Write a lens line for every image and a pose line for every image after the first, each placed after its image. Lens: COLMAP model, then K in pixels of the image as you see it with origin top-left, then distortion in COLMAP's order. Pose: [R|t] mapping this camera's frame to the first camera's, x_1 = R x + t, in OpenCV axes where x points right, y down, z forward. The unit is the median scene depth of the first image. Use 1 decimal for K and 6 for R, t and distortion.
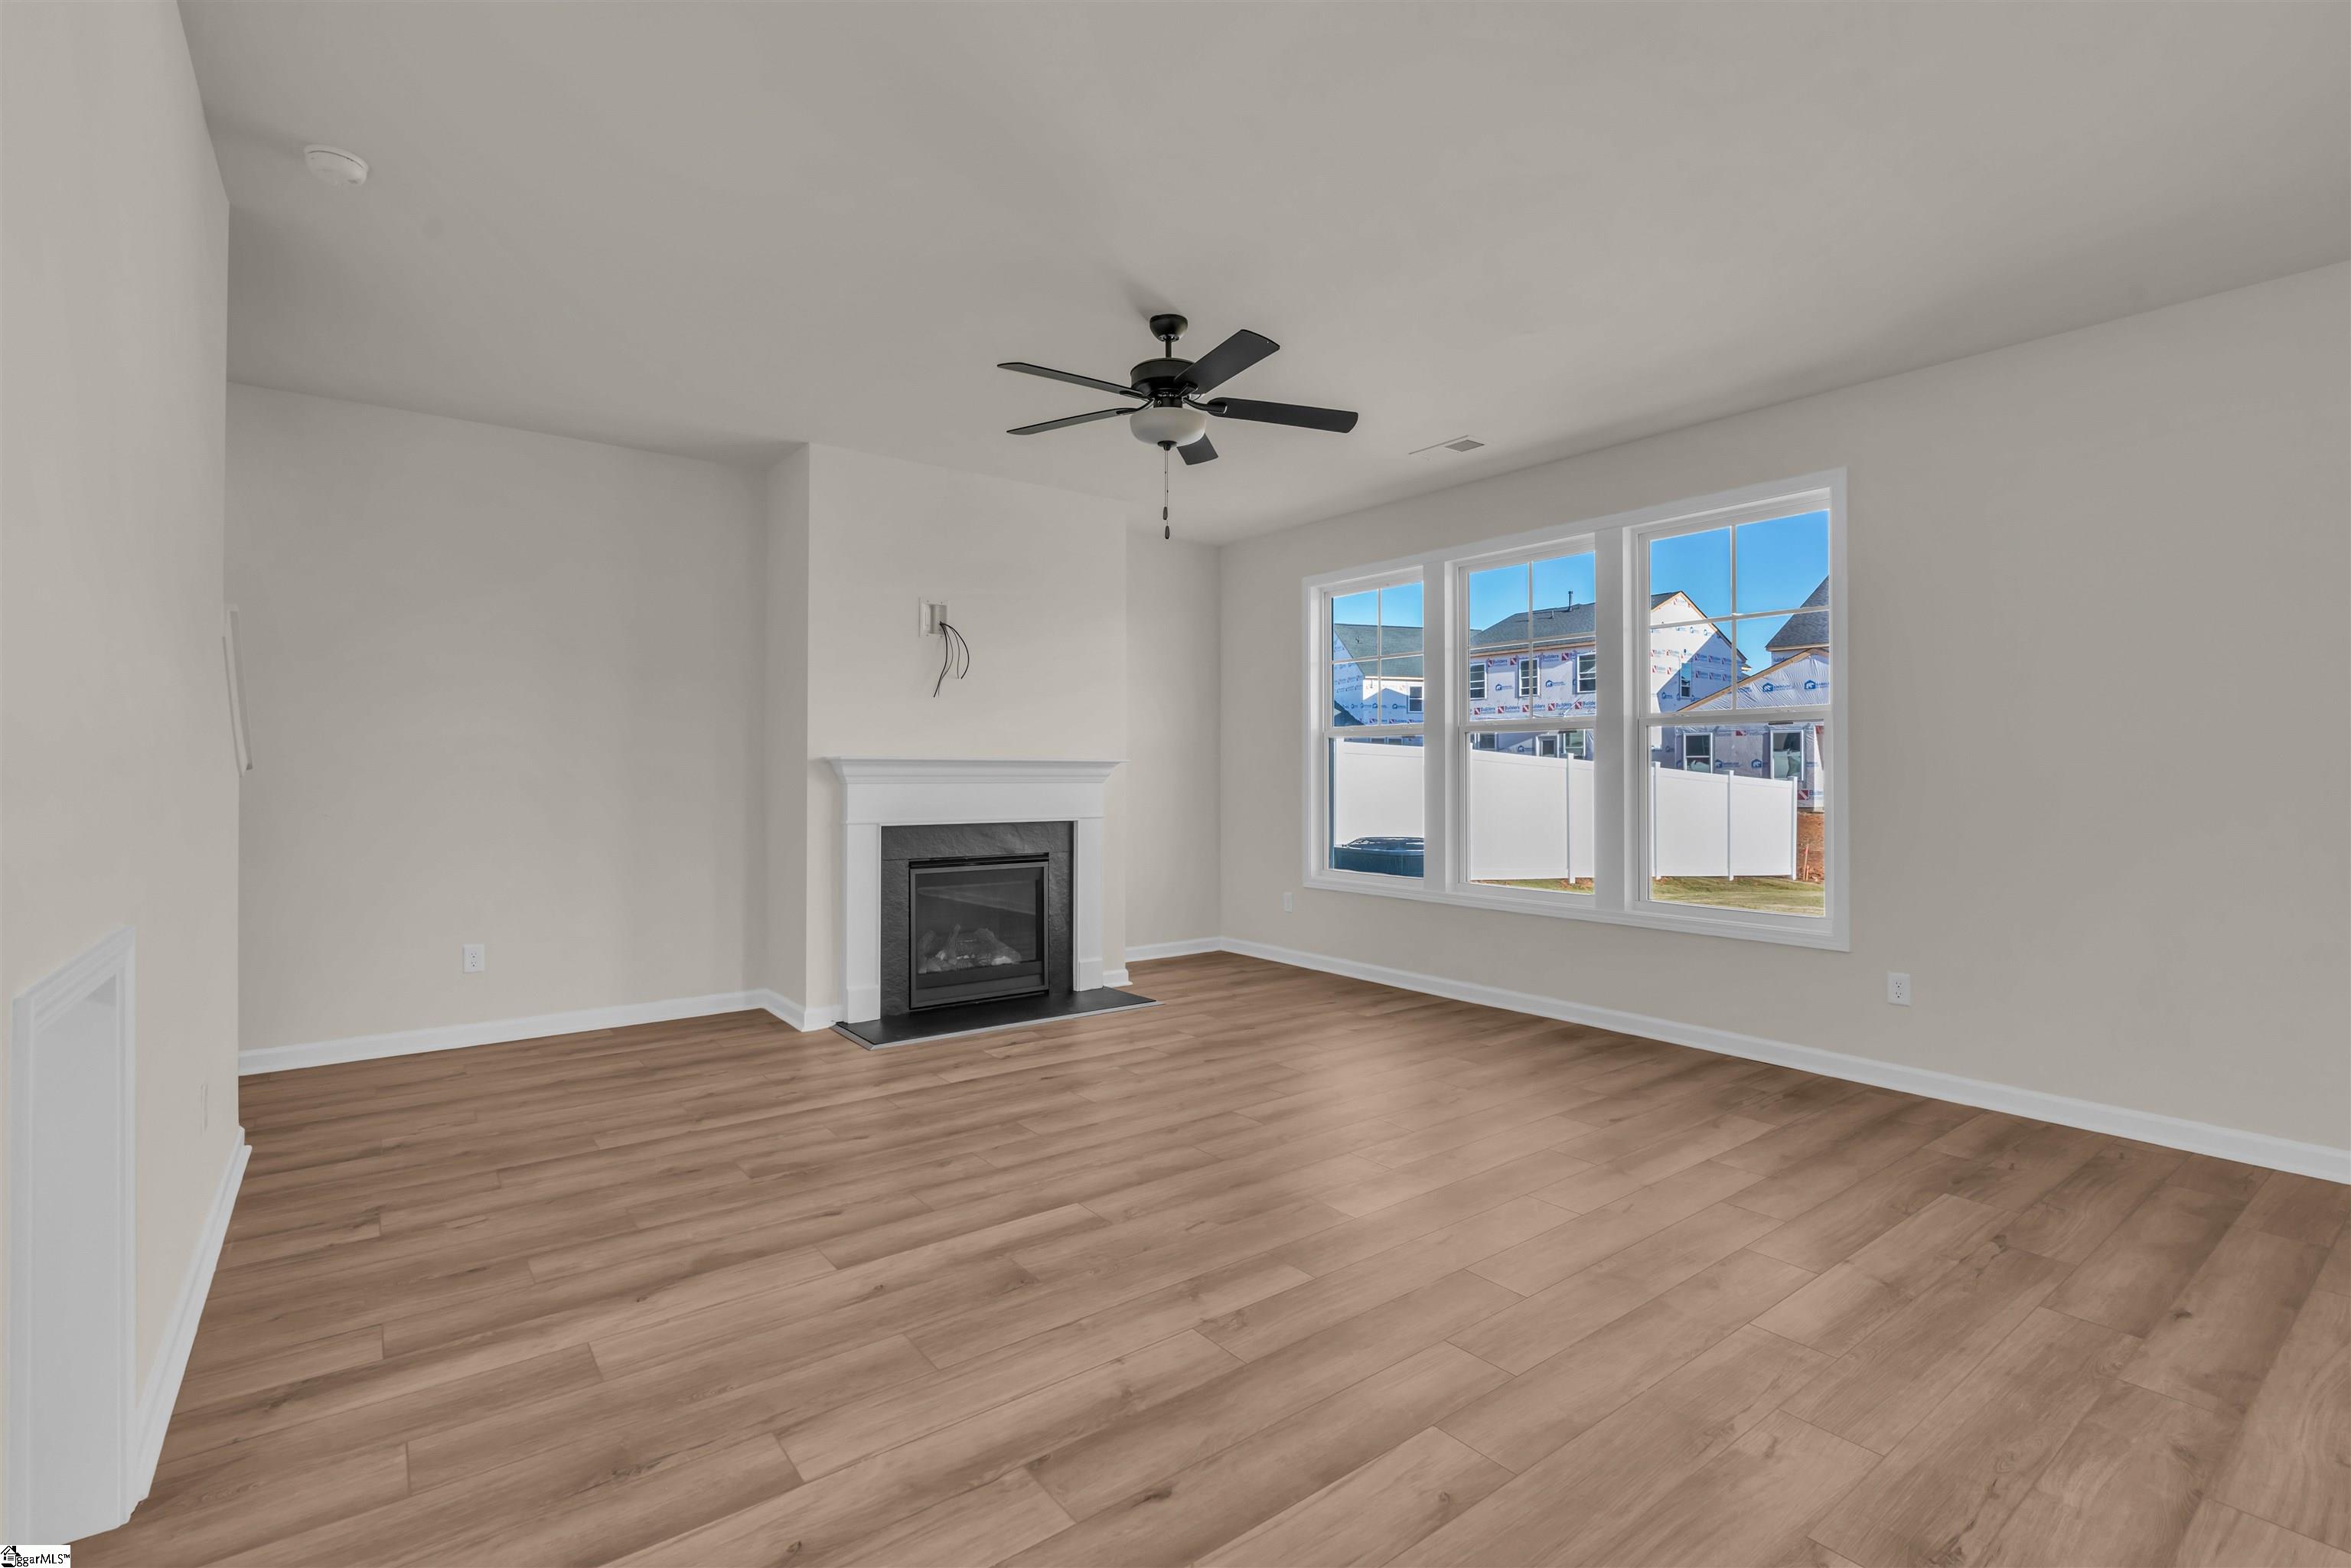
lens RADIAL K [[1058.3, 0, 1164.1], [0, 1058.3, 774.6], [0, 0, 1]] dist [-0.004736, 0.002712]
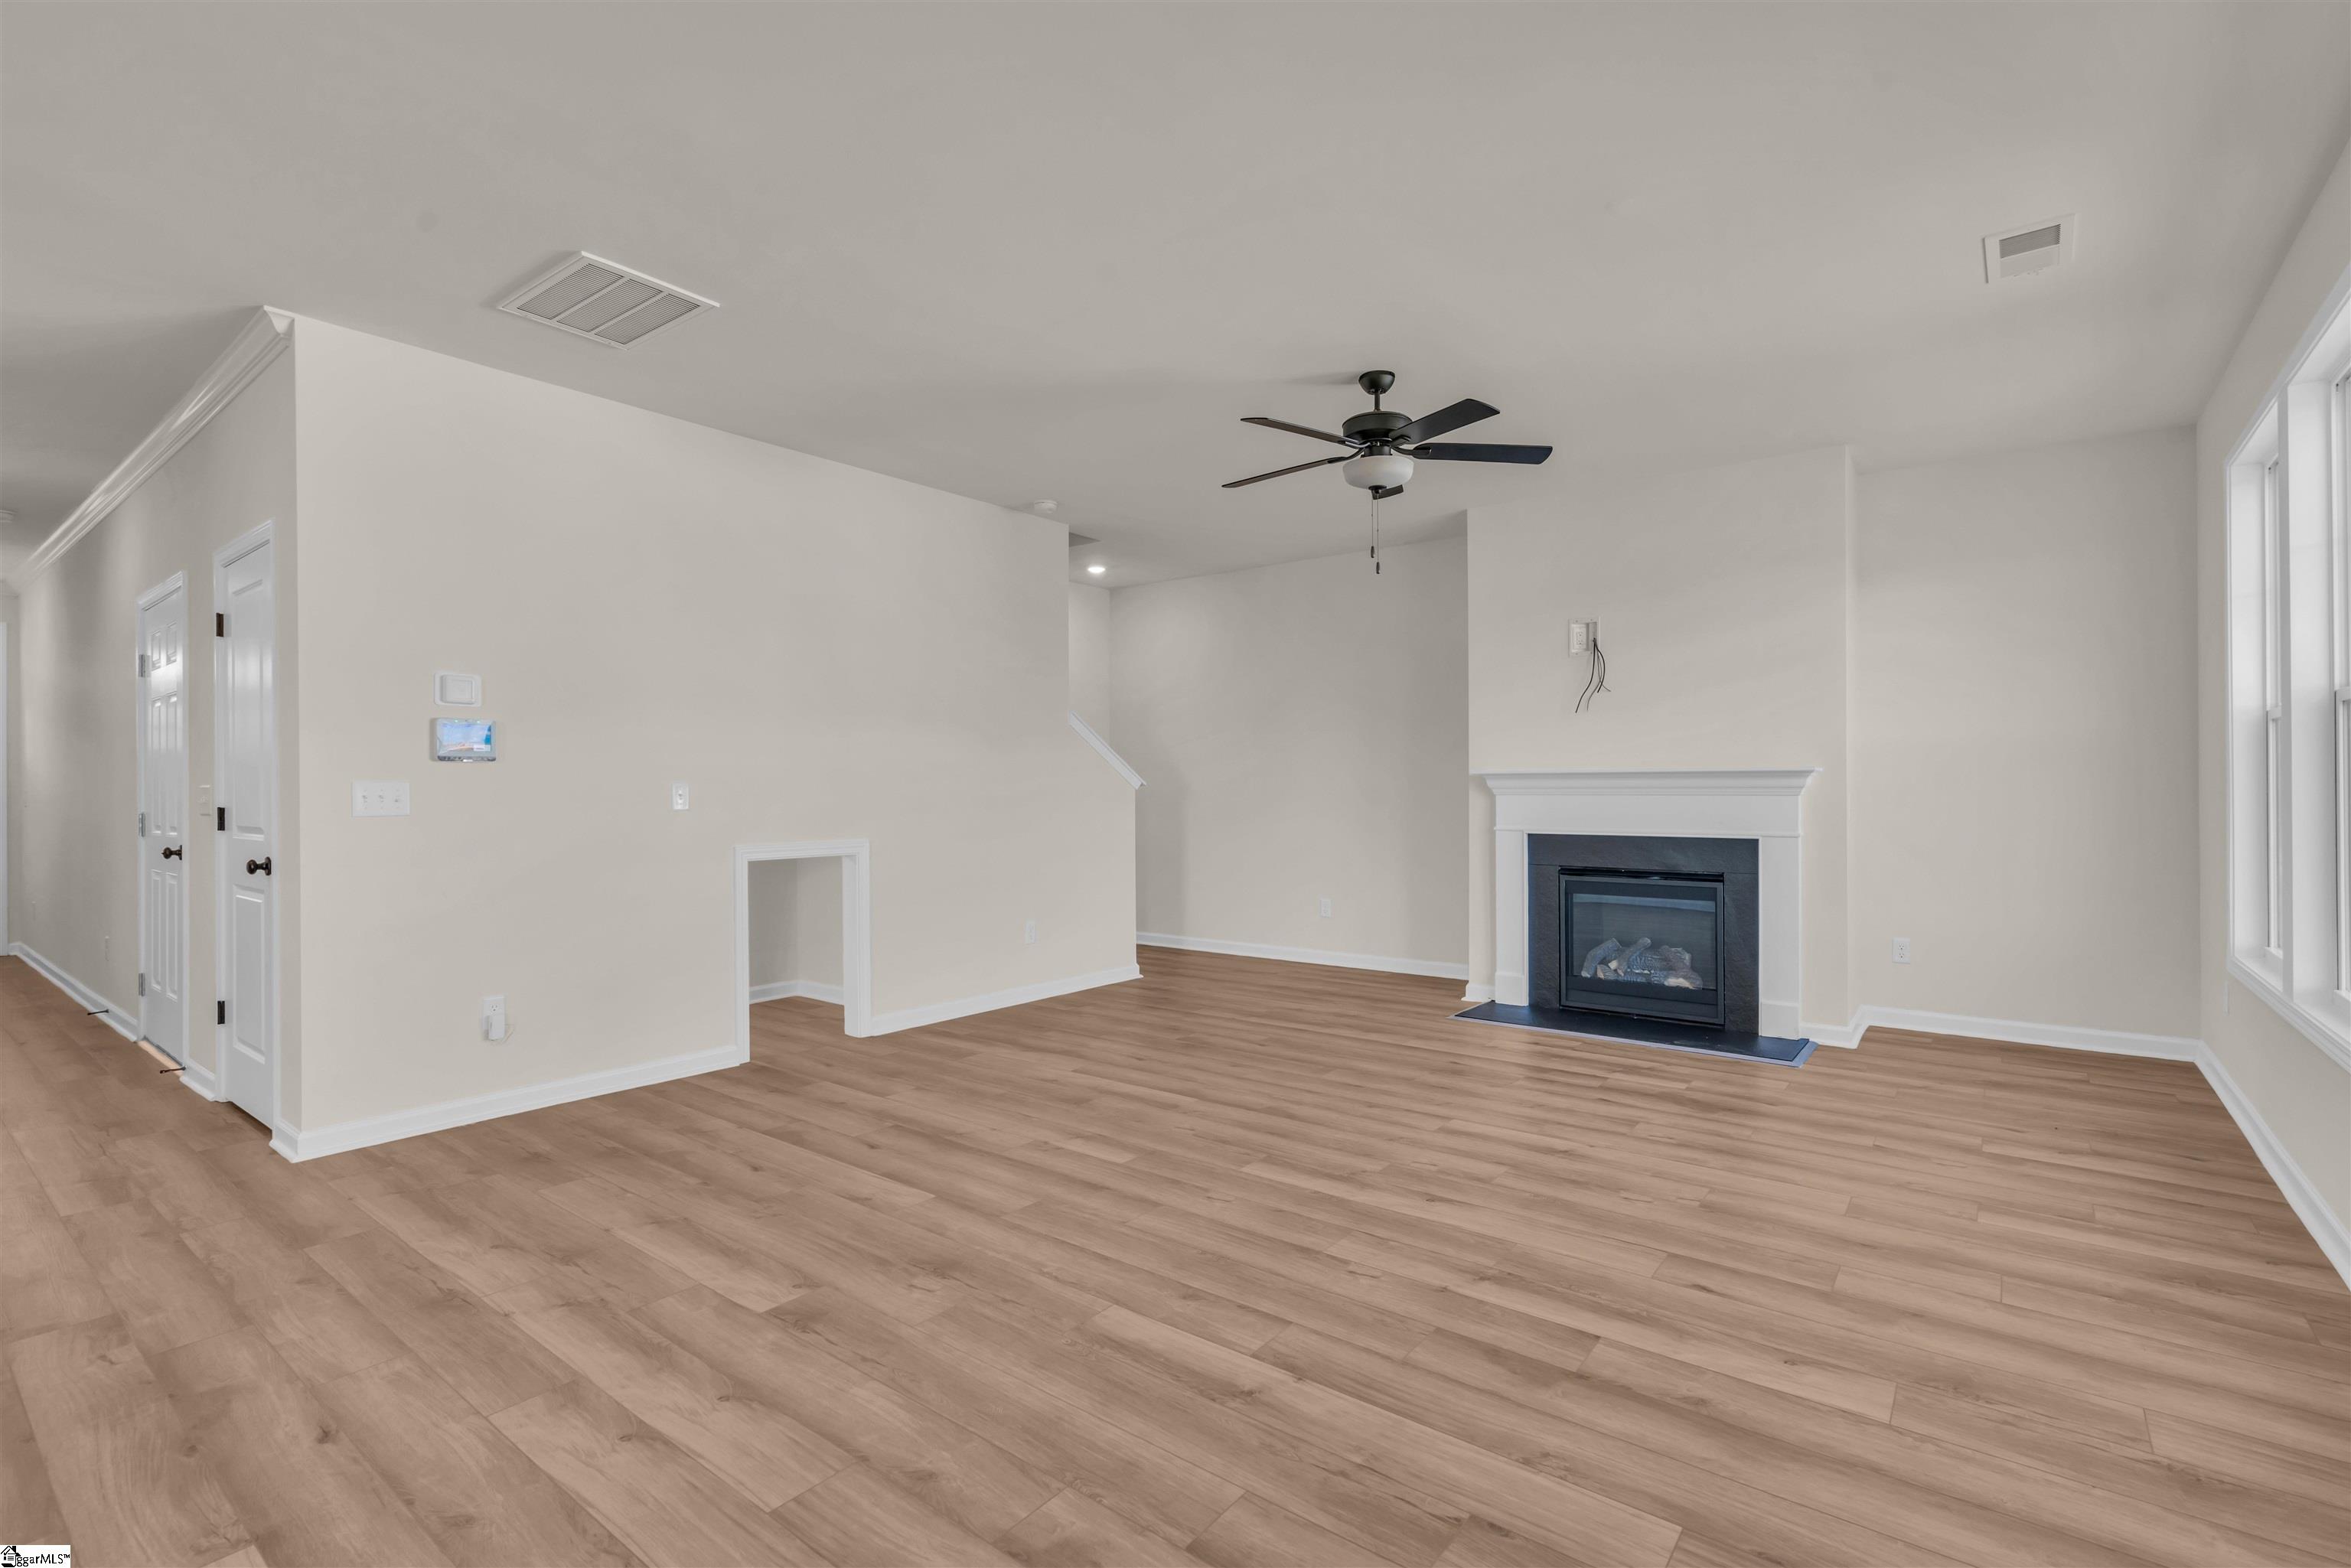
lens RADIAL K [[1071.8, 0, 1174.2], [0, 1071.8, 791.8], [0, 0, 1]] dist [-0.003336, 0.001122]
pose [[0.257593, -0.001129, -0.966253, 0.746212], [0.004365, 0.999990, -0.000005, 0.003576], [0.966244, -0.004216, 0.257596, 0.364680]]
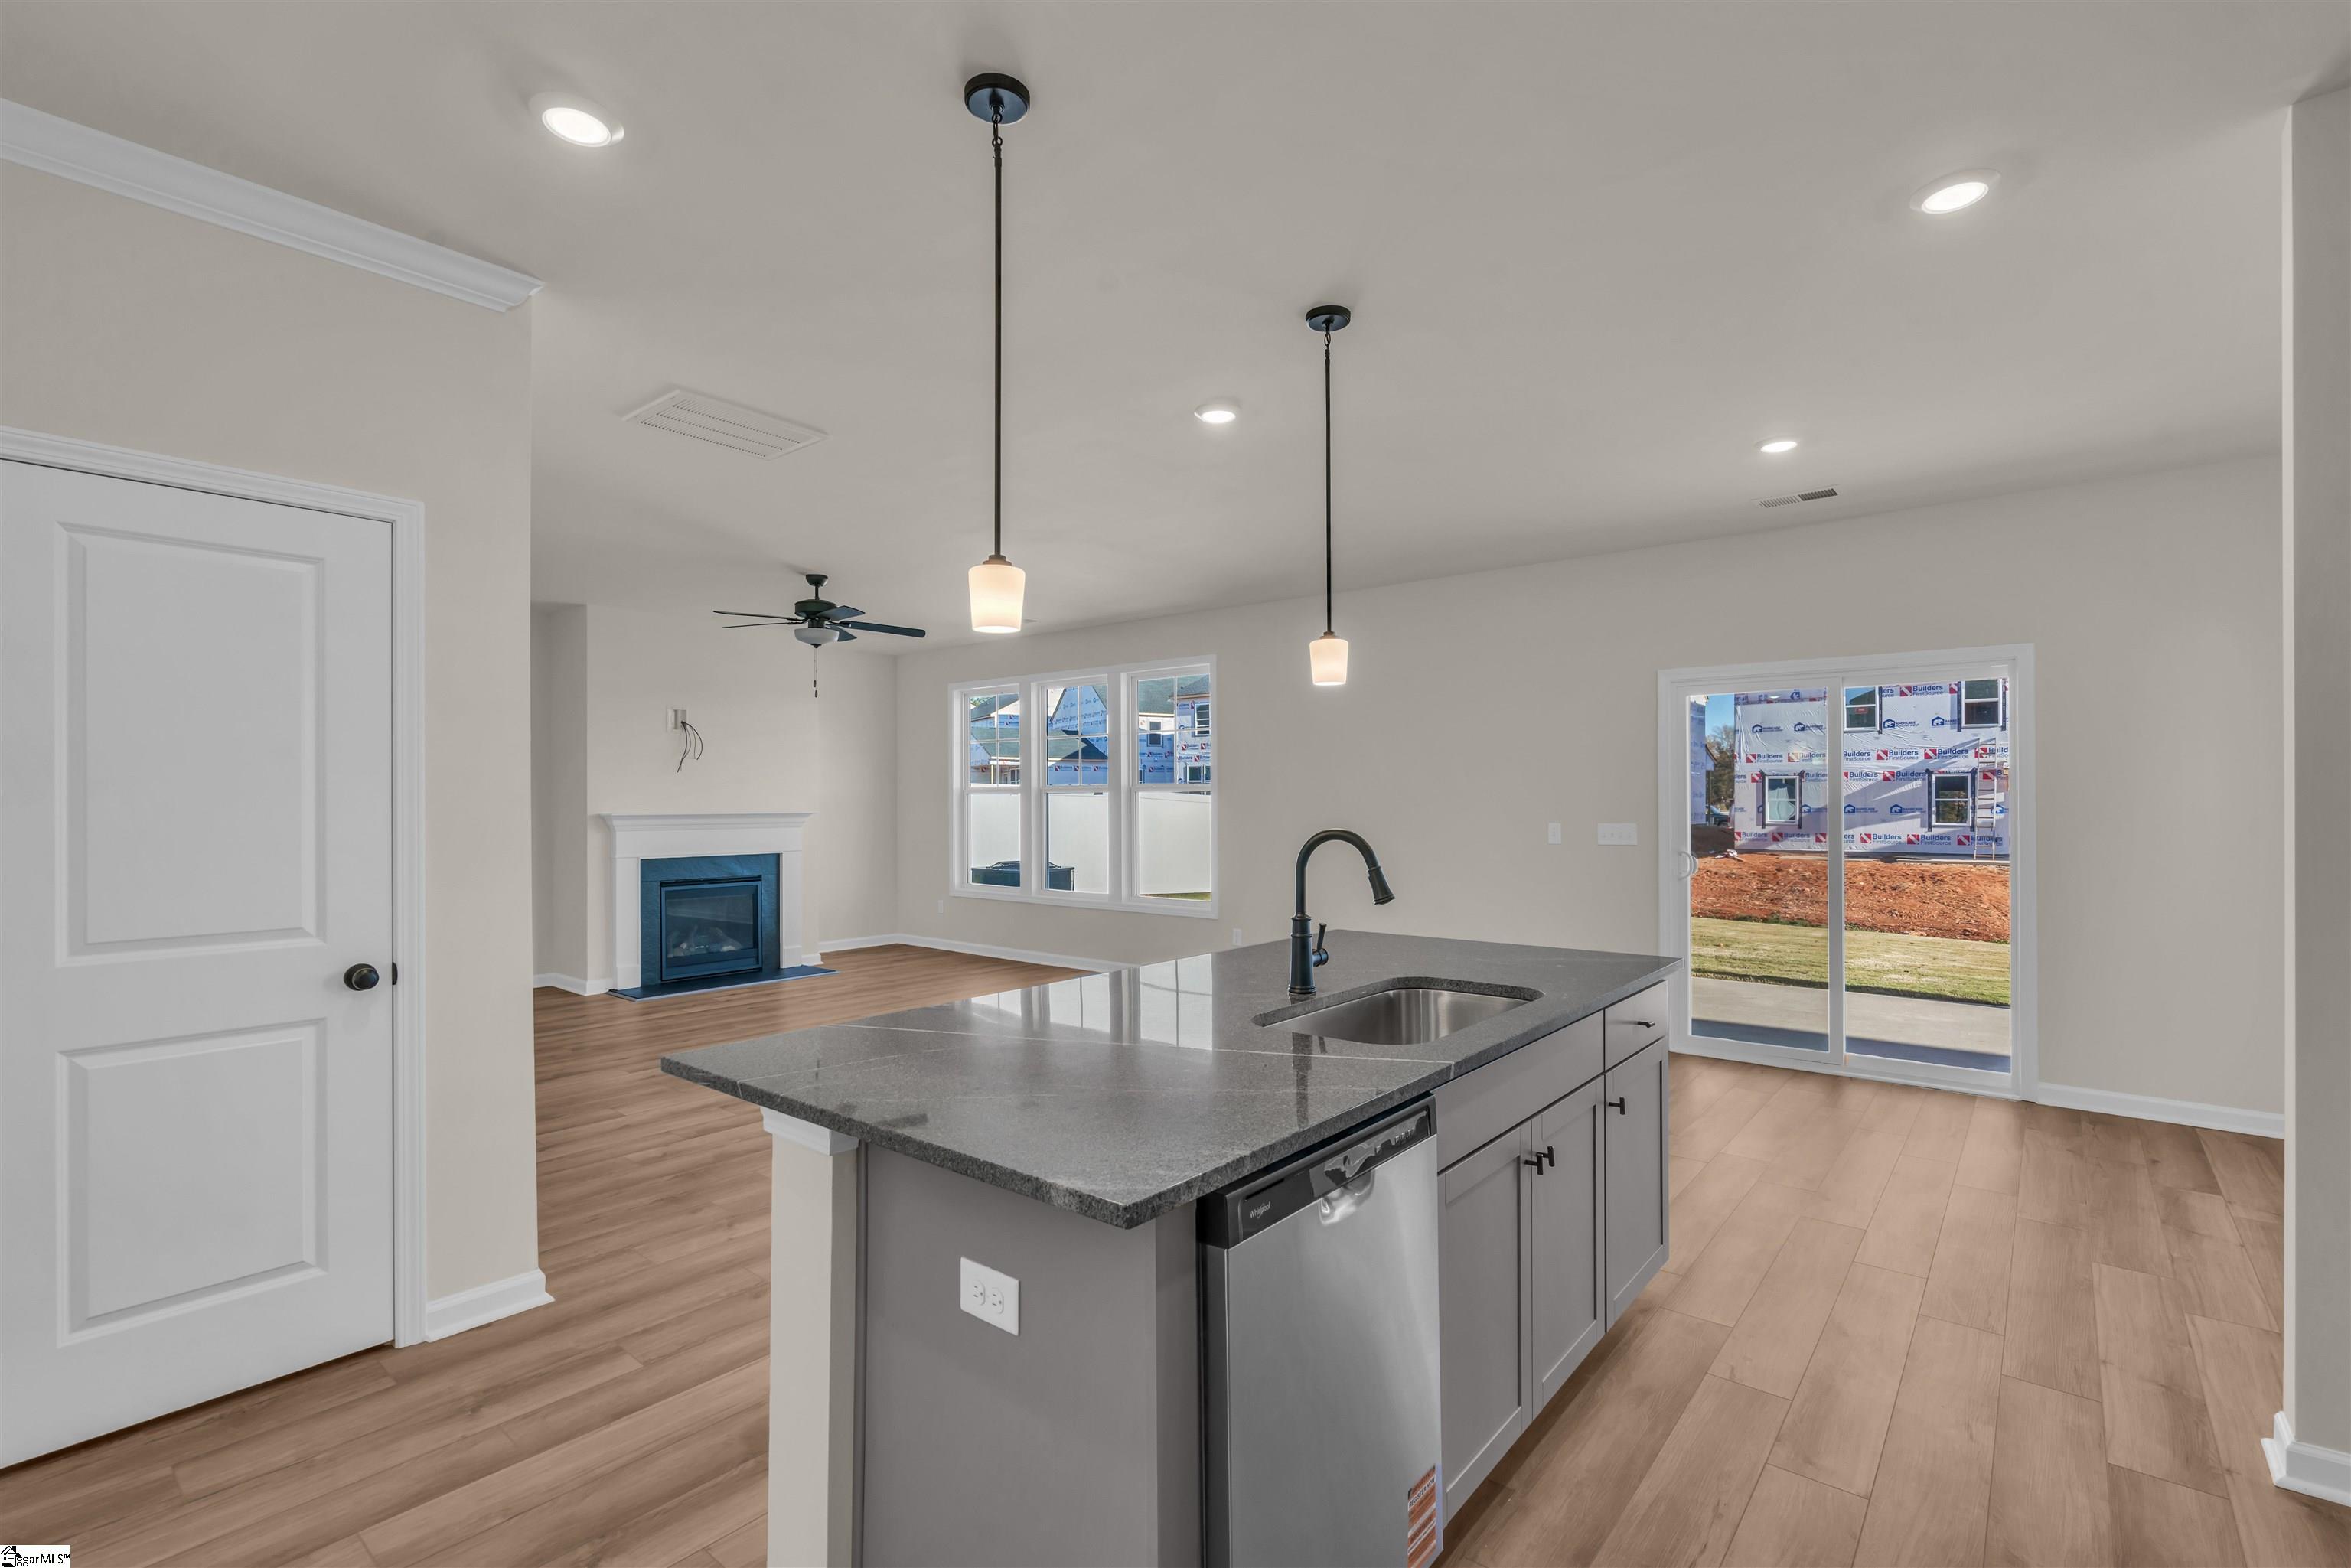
lens RADIAL K [[1058.3, 0, 1163.3], [0, 1058.3, 805.5], [0, 0, 1]] dist [-0.004736, 0.002712]
pose [[0.975984, -0.005206, 0.217779, 0.135071], [0.004175, 0.999978, 0.005194, -0.033307], [-0.217801, -0.004160, 0.975984, -0.646966]]
